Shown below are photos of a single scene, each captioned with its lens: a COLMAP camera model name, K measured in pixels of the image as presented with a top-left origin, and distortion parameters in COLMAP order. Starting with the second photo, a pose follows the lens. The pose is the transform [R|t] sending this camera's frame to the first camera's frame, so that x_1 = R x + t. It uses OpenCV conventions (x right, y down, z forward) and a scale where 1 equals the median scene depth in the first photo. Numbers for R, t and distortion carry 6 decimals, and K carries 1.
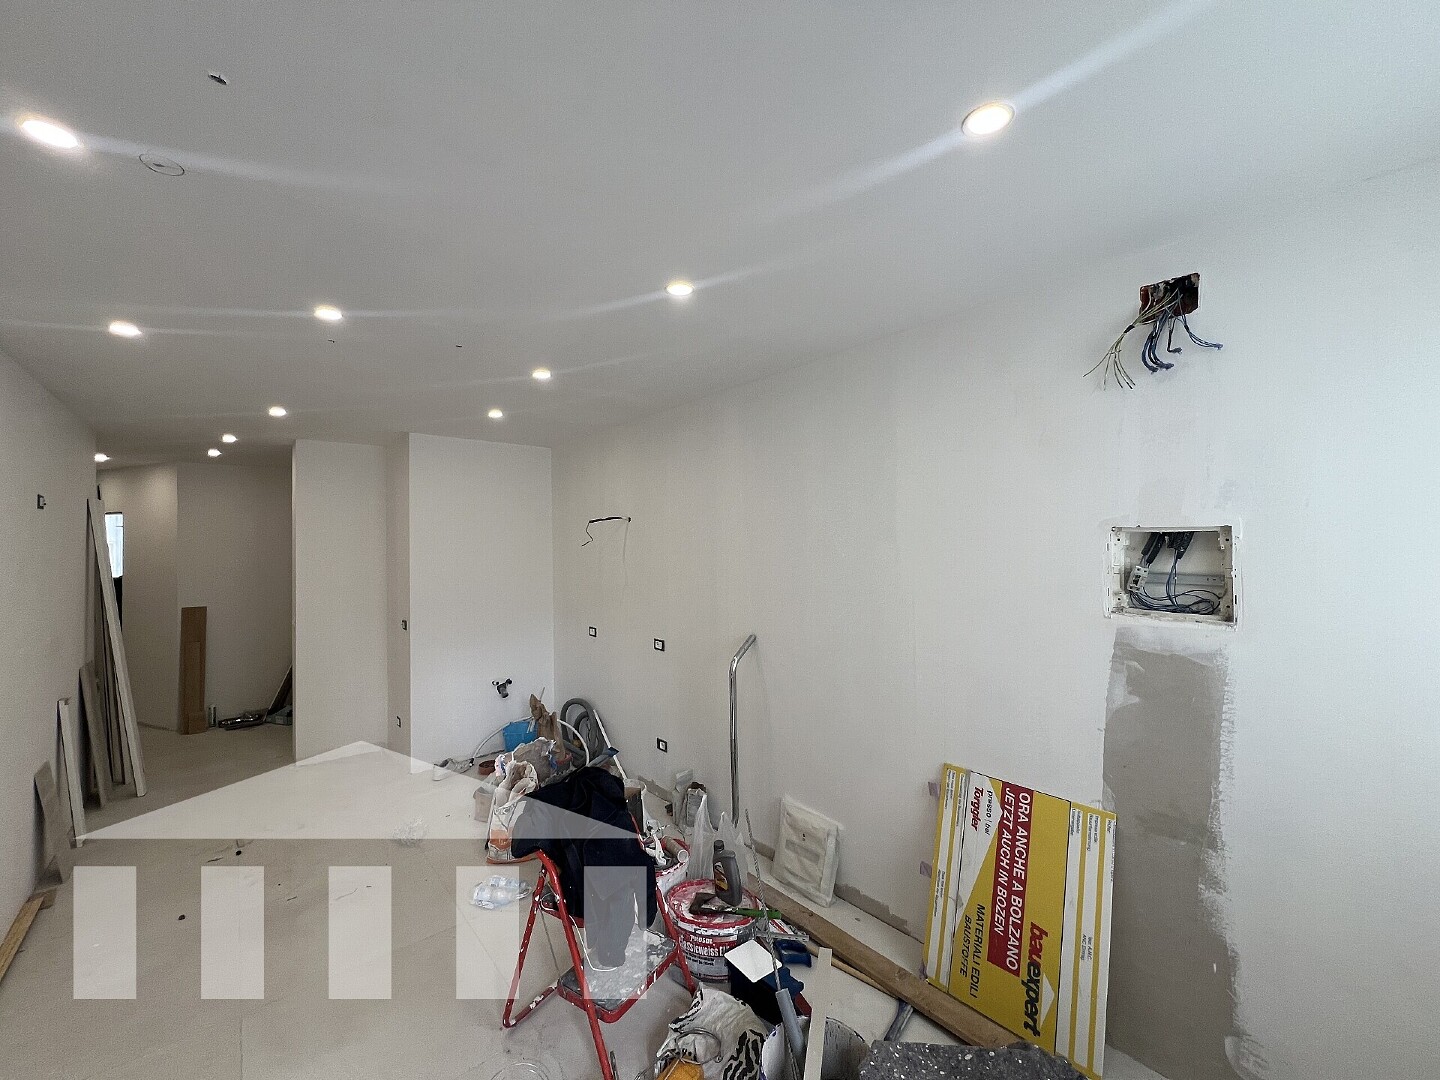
lens RADIAL K [[577.5, 0, 719.7], [0, 577.5, 548.7], [0, 0, 1]] dist [-0.000103, -0.000002]
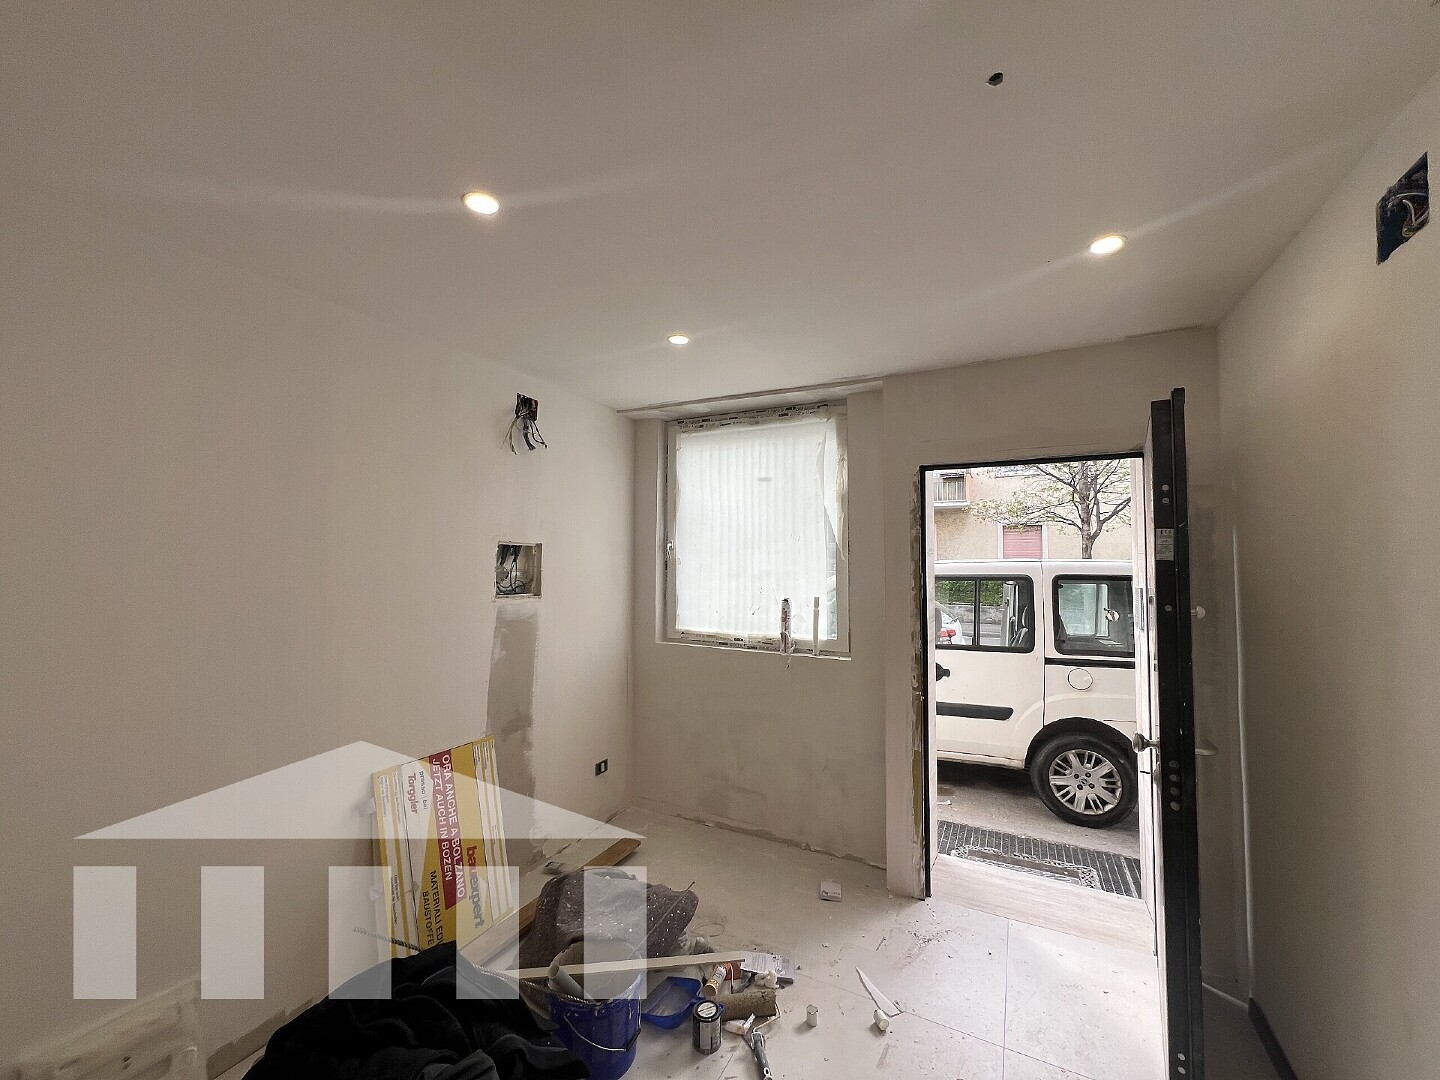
lens RADIAL K [[573.4, 0, 719.2], [0, 573.4, 531.1], [0, 0, 1]] dist [-0.001363, 0.000069]
pose [[-0.386237, 0.043404, 0.921378, -0.935556], [-0.019317, 0.998293, -0.055125, 0.010093], [-0.922197, -0.039090, -0.384739, 1.082403]]
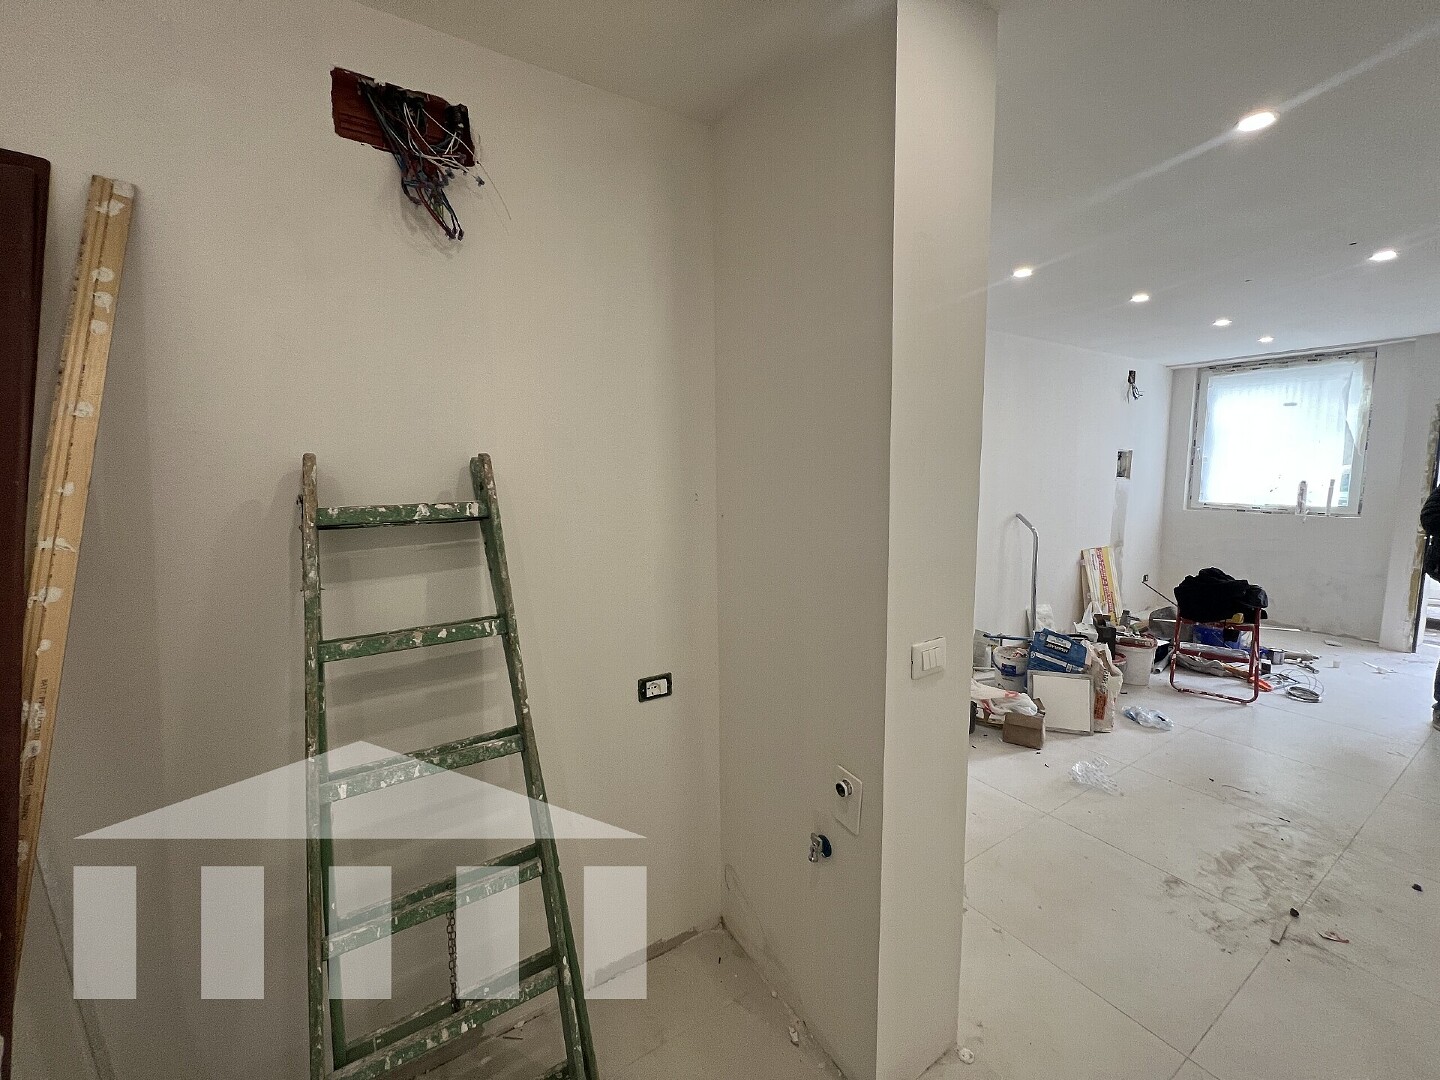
lens RADIAL K [[573.4, 0, 719.2], [0, 573.4, 531.1], [0, 0, 1]] dist [-0.001363, 0.000069]
pose [[0.139439, -0.111816, 0.983897, -2.614029], [-0.003960, 0.993533, 0.113473, 0.055196], [-0.990223, -0.019719, 0.138094, 2.697881]]
